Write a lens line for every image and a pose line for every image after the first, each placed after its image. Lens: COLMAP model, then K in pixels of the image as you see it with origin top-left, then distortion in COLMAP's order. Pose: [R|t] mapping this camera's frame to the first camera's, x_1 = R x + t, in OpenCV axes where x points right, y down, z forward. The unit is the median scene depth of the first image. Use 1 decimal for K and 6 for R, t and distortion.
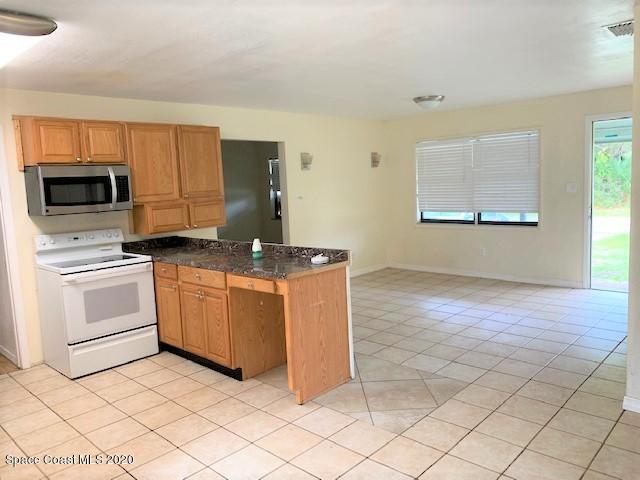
lens RADIAL K [[496.4, 0, 316.9], [0, 496.4, 238.9], [0, 0, 1]] dist [-0.028251, -0.008216]
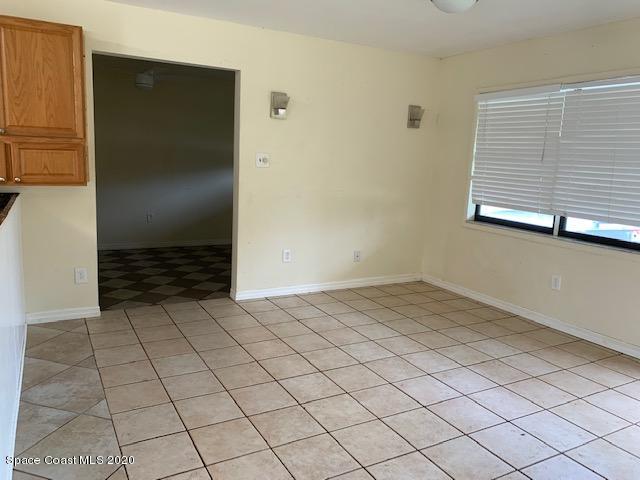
lens RADIAL K [[496.4, 0, 323.2], [0, 496.4, 241.1], [0, 0, 1]] dist [-0.028251, -0.008216]
pose [[0.951238, 0.138904, -0.275412, 0.219780], [-0.124728, 0.989829, 0.068428, -0.028611], [0.282116, -0.030739, 0.958888, 0.357601]]
